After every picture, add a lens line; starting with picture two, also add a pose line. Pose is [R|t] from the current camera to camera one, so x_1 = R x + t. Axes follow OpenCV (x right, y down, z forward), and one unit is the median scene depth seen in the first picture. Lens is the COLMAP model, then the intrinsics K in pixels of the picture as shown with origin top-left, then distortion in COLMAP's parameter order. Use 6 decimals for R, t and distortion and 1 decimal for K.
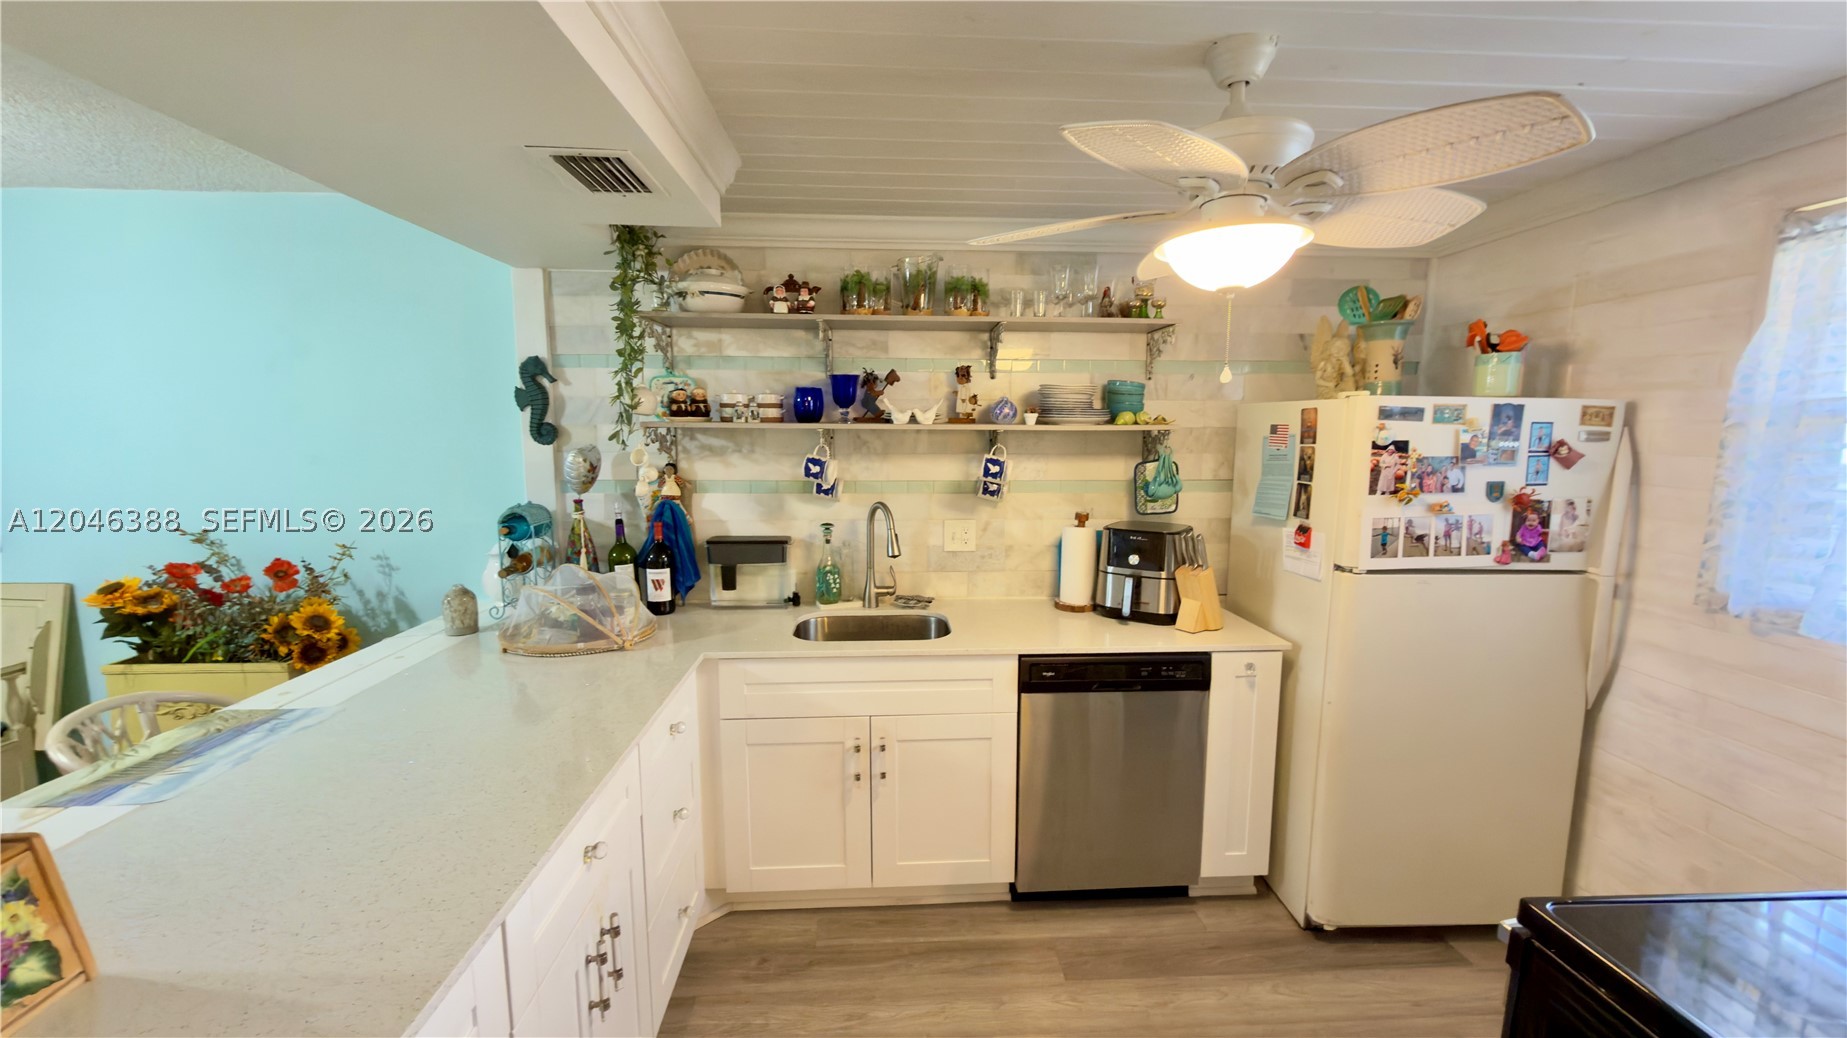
lens RADIAL K [[735.7, 0, 923.5], [0, 735.7, 519.0], [0, 0, 1]] dist [-0.001423, 0.000257]
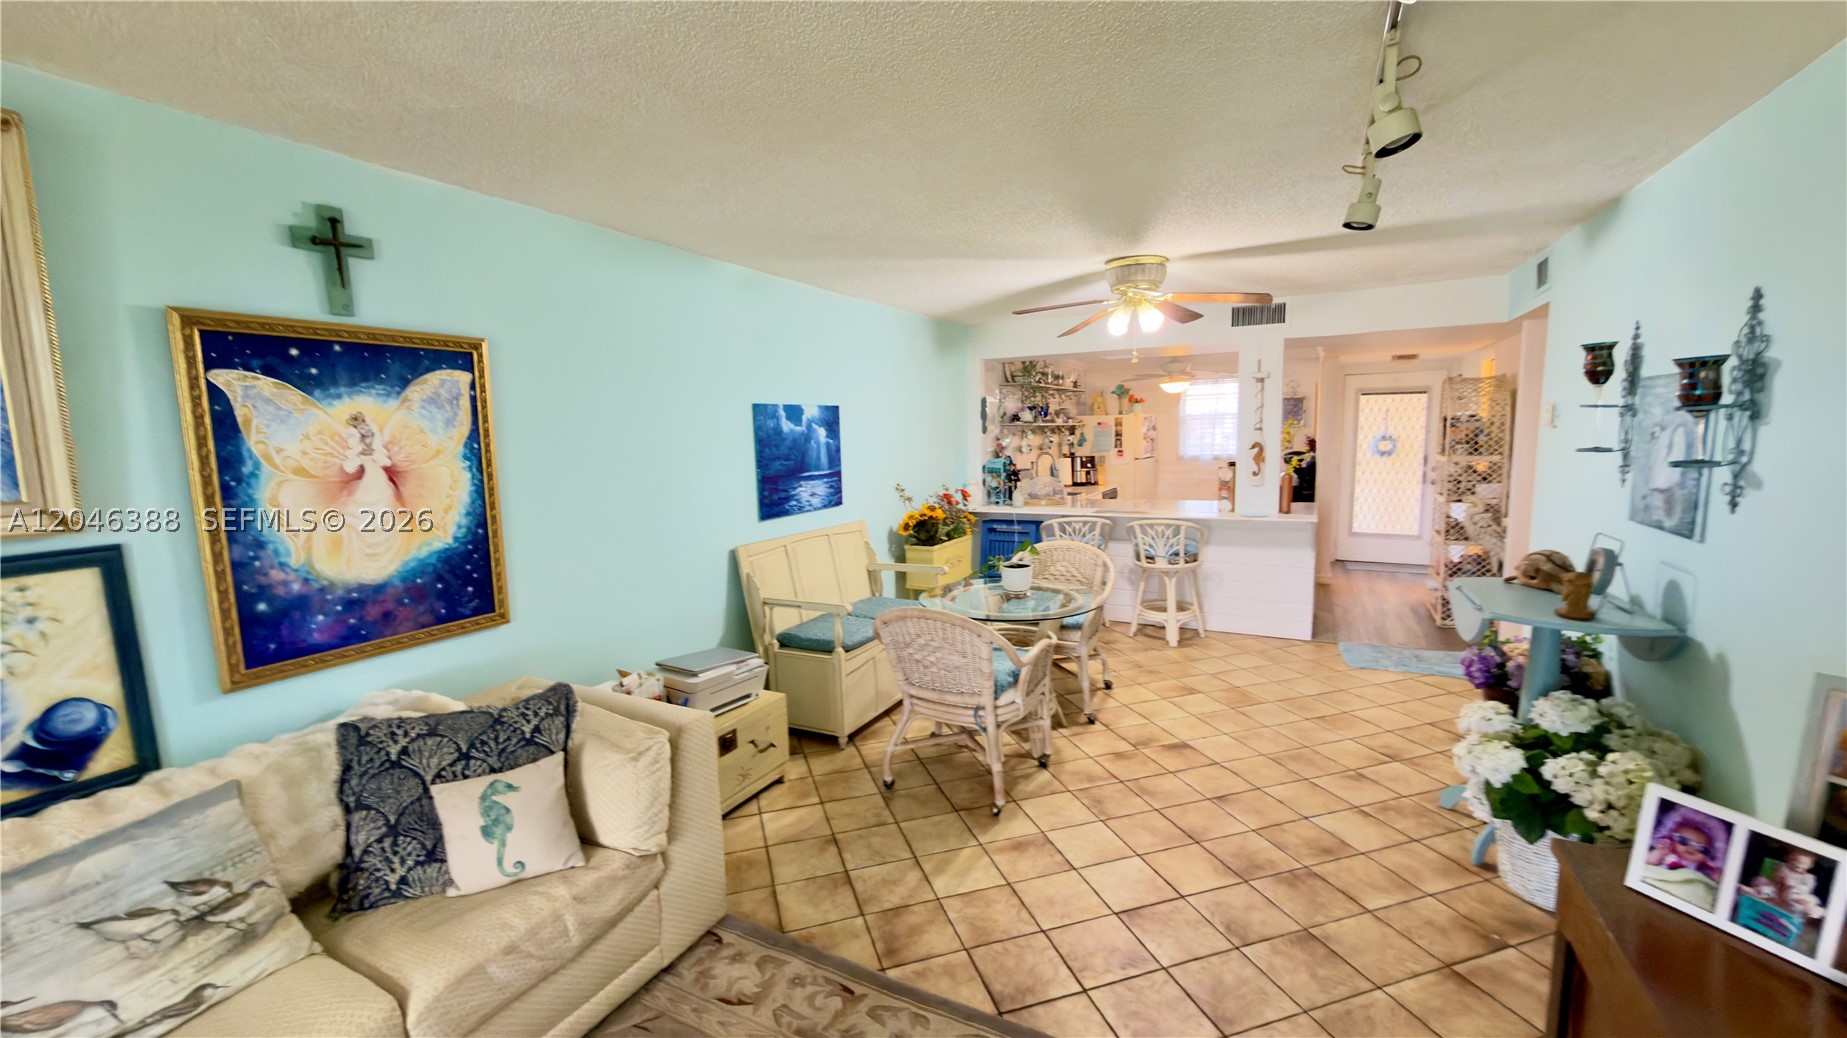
lens RADIAL K [[735.7, 0, 923.5], [0, 735.7, 519.0], [0, 0, 1]] dist [-0.001423, 0.000257]
pose [[0.520376, -0.120887, 0.845337, -3.042987], [0.135920, 0.989034, 0.057766, 0.004989], [-0.843051, 0.084838, 0.531100, -0.067439]]
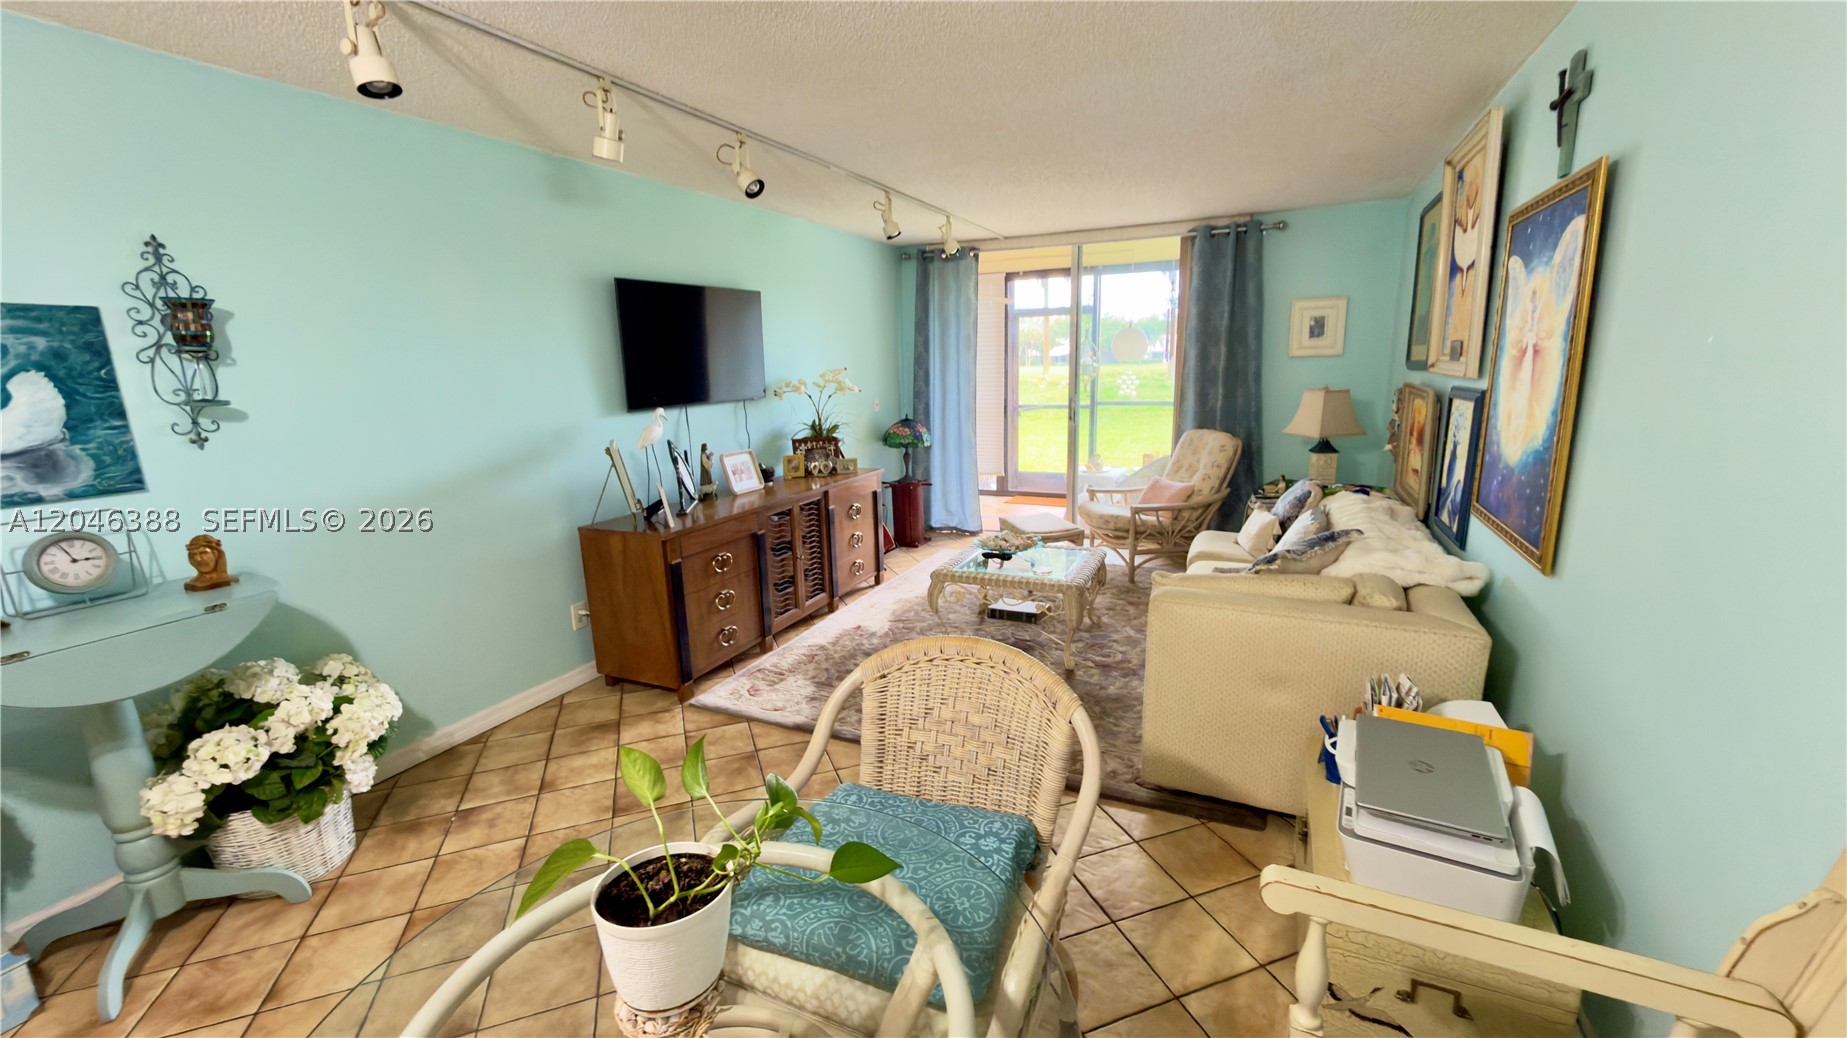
lens RADIAL K [[735.7, 0, 923.5], [0, 735.7, 519.0], [0, 0, 1]] dist [-0.001423, 0.000257]
pose [[-0.480816, 0.191880, -0.855569, -1.400927], [-0.090628, 0.959660, 0.266157, -0.071771], [0.872125, 0.205511, -0.444030, 0.850110]]
